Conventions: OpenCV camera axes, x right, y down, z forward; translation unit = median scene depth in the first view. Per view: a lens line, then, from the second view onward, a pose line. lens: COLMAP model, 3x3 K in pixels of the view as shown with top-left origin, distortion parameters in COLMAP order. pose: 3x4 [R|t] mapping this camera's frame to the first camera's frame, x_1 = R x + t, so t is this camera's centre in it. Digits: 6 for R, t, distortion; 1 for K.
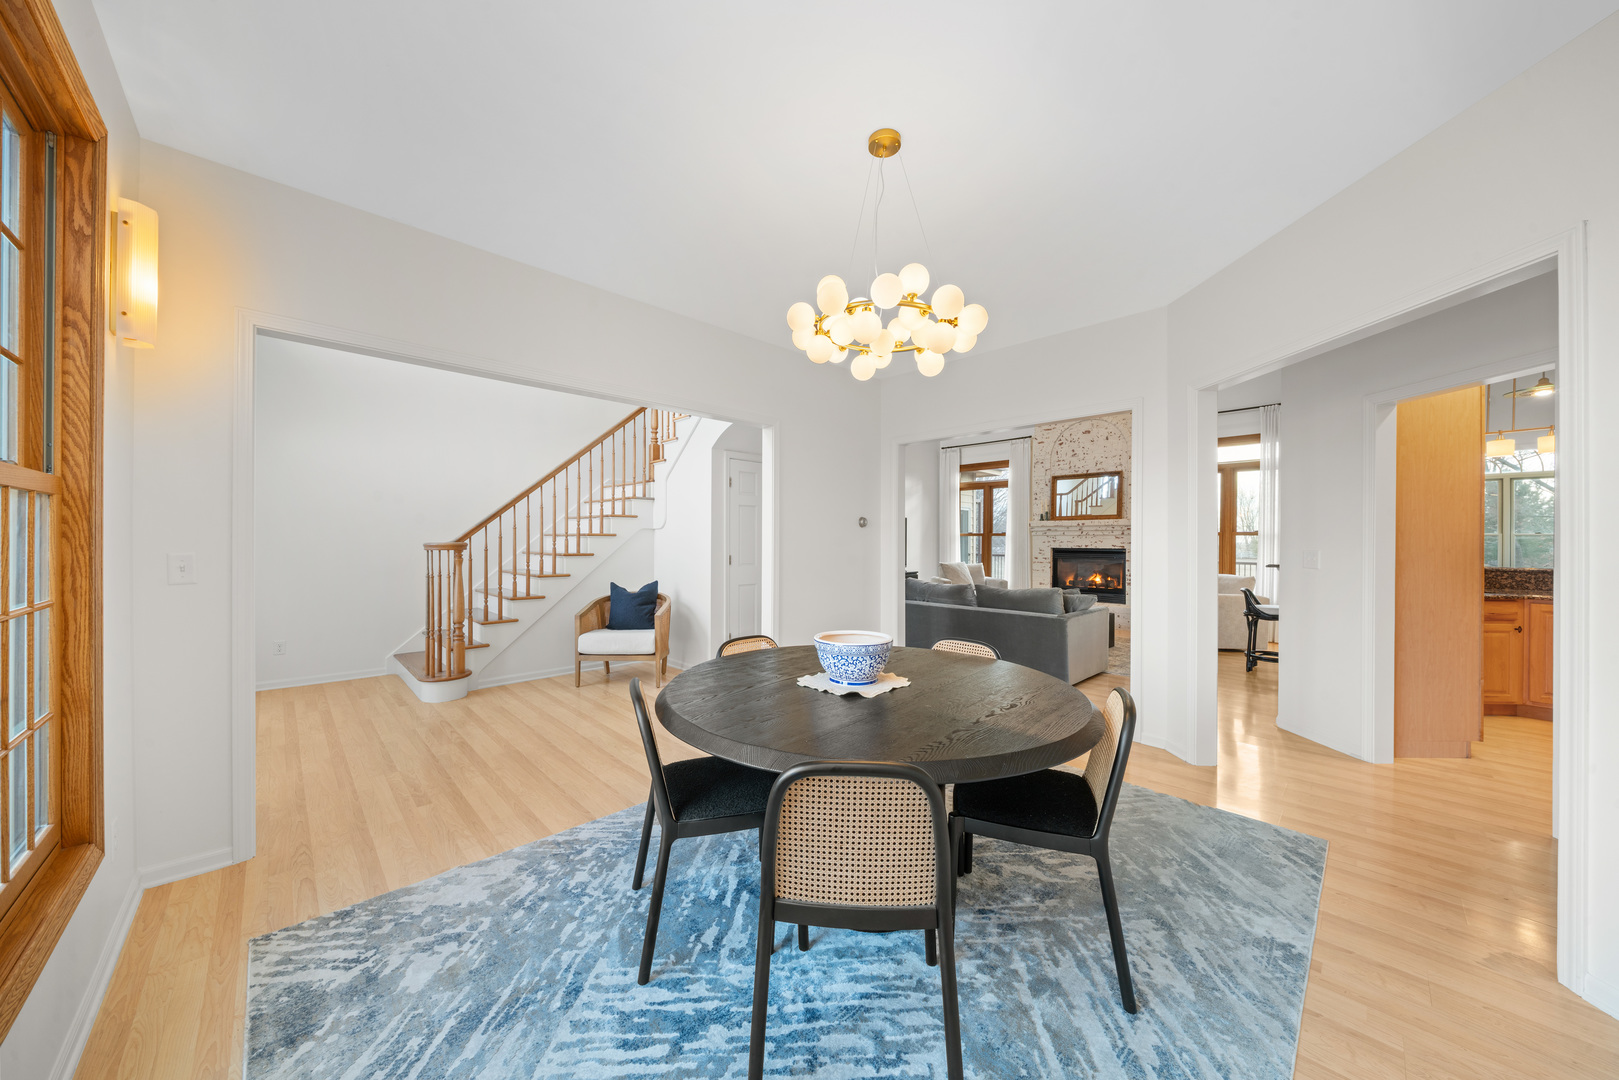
lens RADIAL K [[552.1, 0, 797.2], [0, 552.1, 539.6], [0, 0, 1]] dist [-0.006588, 0.000209]
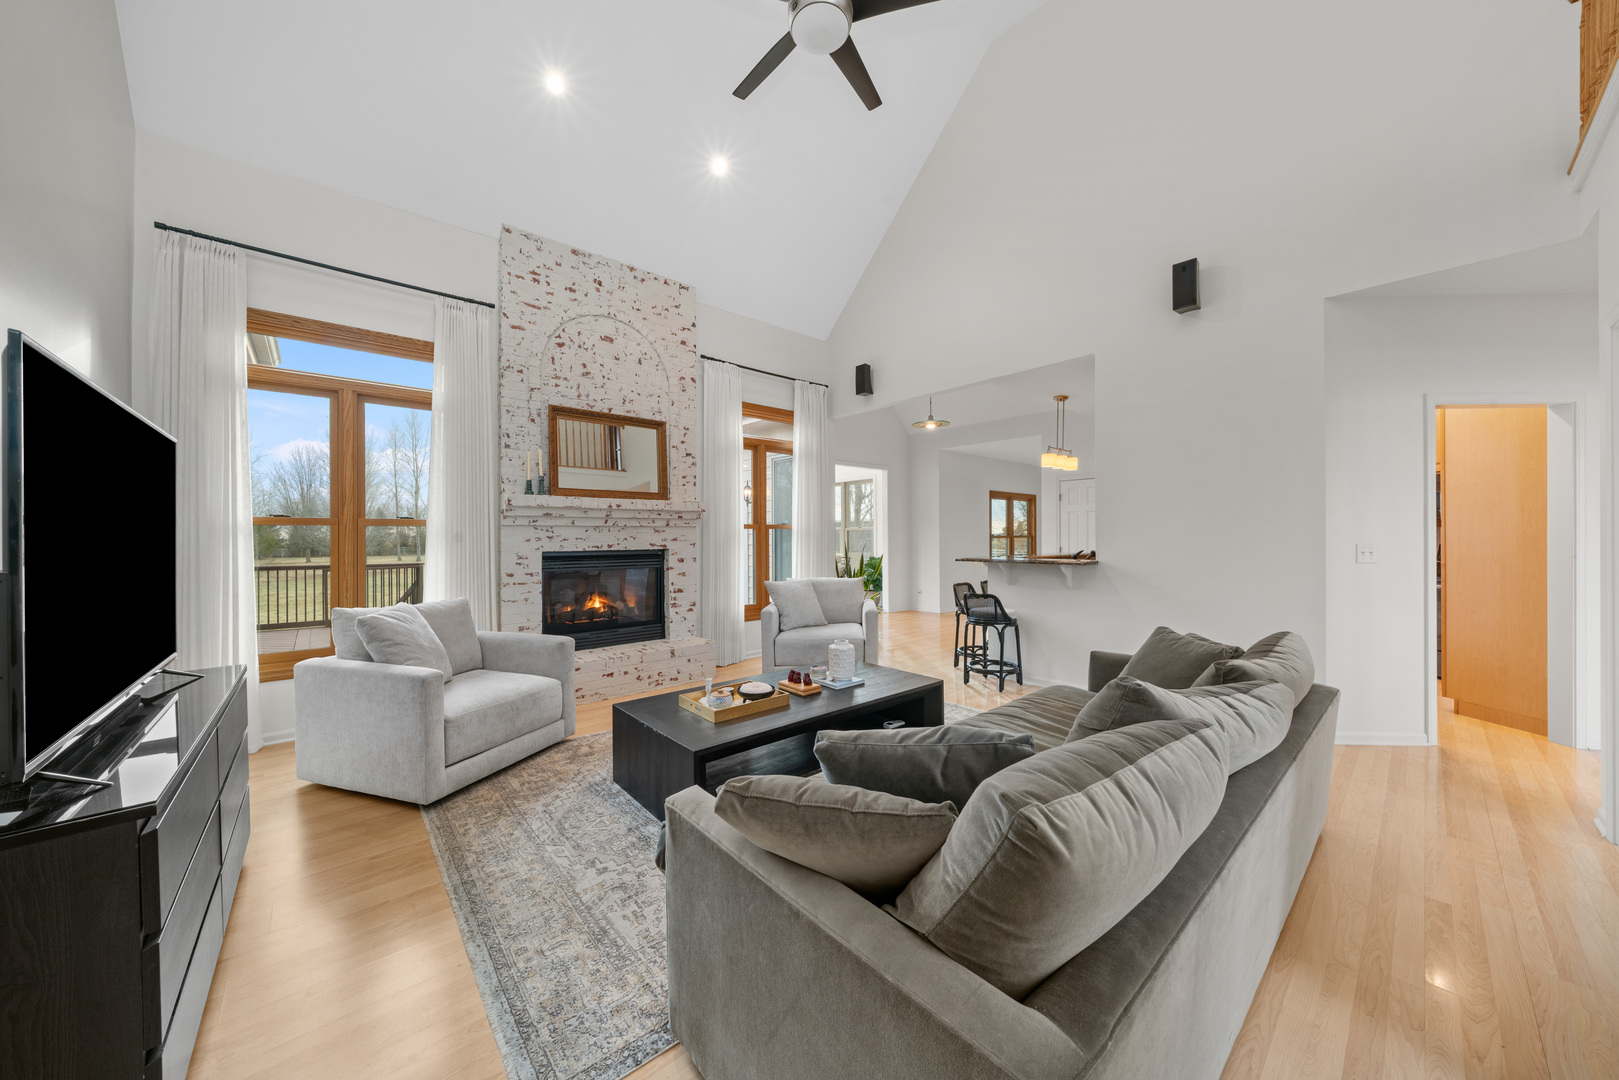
lens RADIAL K [[552.1, 0, 801.0], [0, 552.1, 533.4], [0, 0, 1]] dist [-0.006588, 0.000209]
pose [[0.050835, -0.001965, 0.998705, -0.016518], [0.005917, 0.999981, 0.001667, -0.001062], [-0.998690, 0.005824, 0.050846, 0.885354]]
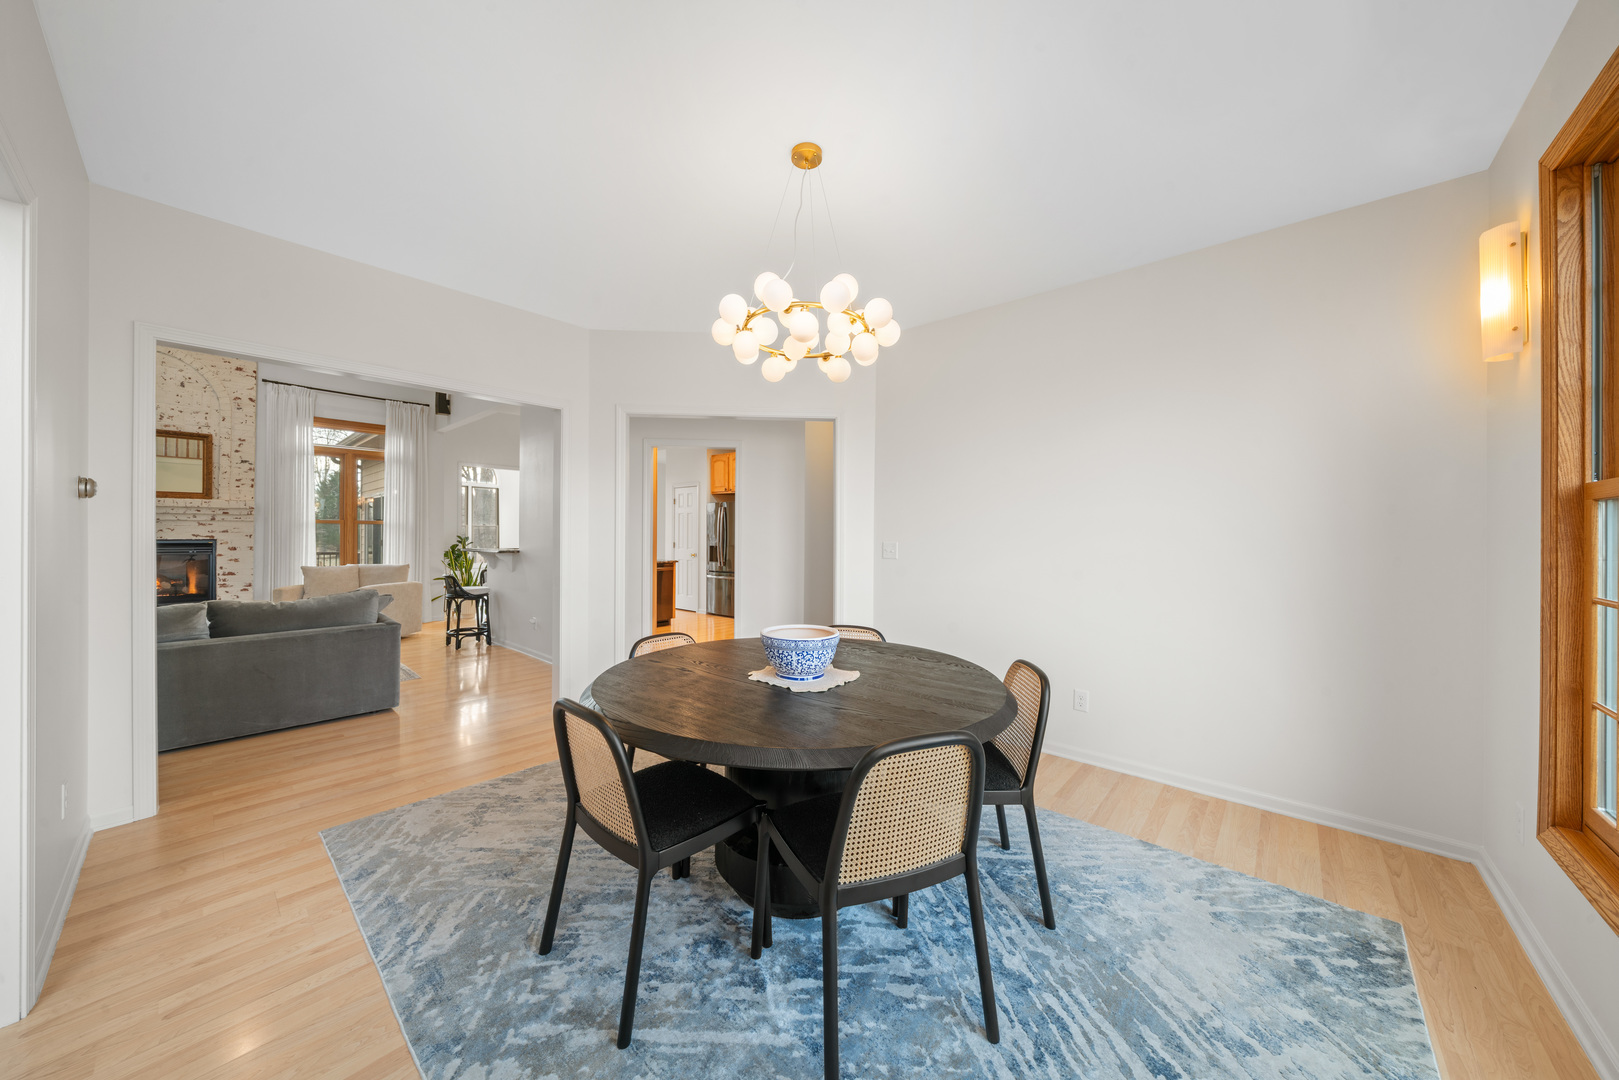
lens RADIAL K [[552.1, 0, 796.1], [0, 552.1, 535.9], [0, 0, 1]] dist [-0.006588, 0.000209]
pose [[-0.064561, -0.010392, 0.997860, -0.219242], [-0.007023, 0.999926, 0.009959, -0.000824], [-0.997889, -0.006365, -0.064629, 0.278711]]
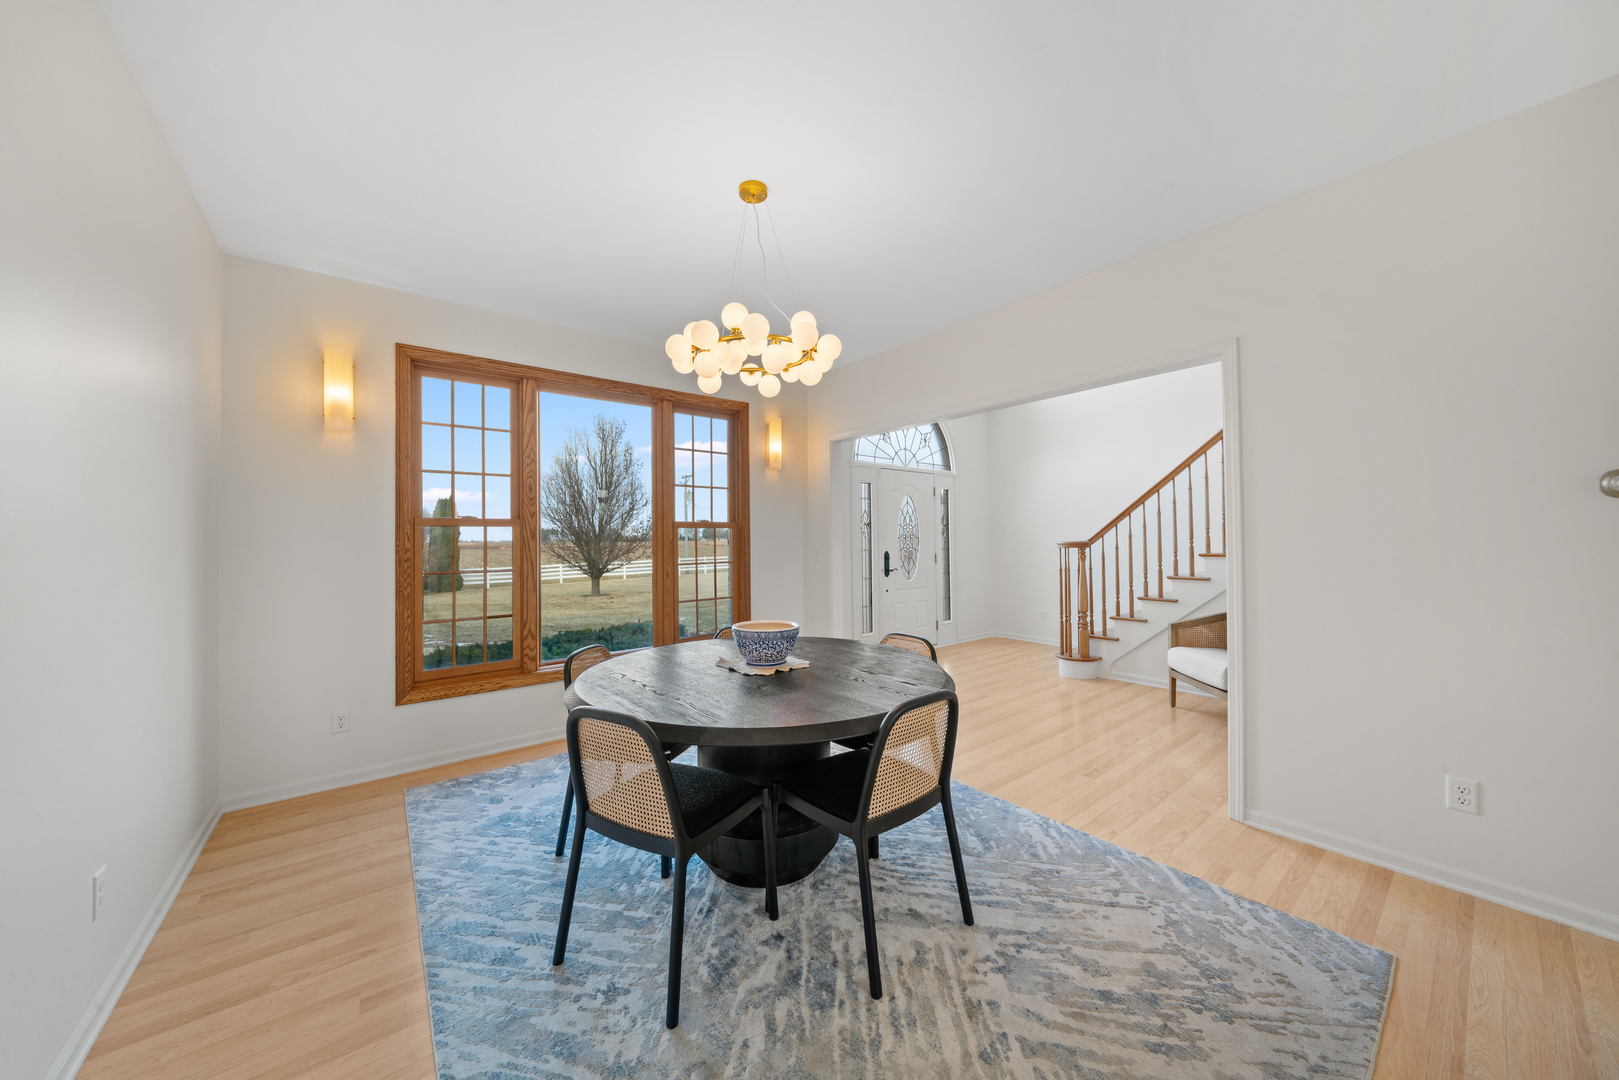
lens RADIAL K [[552.1, 0, 801.4], [0, 552.1, 533.3], [0, 0, 1]] dist [-0.006588, 0.000209]
pose [[-0.102543, -0.015523, -0.994607, 0.322691], [0.010352, 0.999807, -0.016672, 0.001374], [0.994675, -0.012006, -0.102363, 0.310068]]
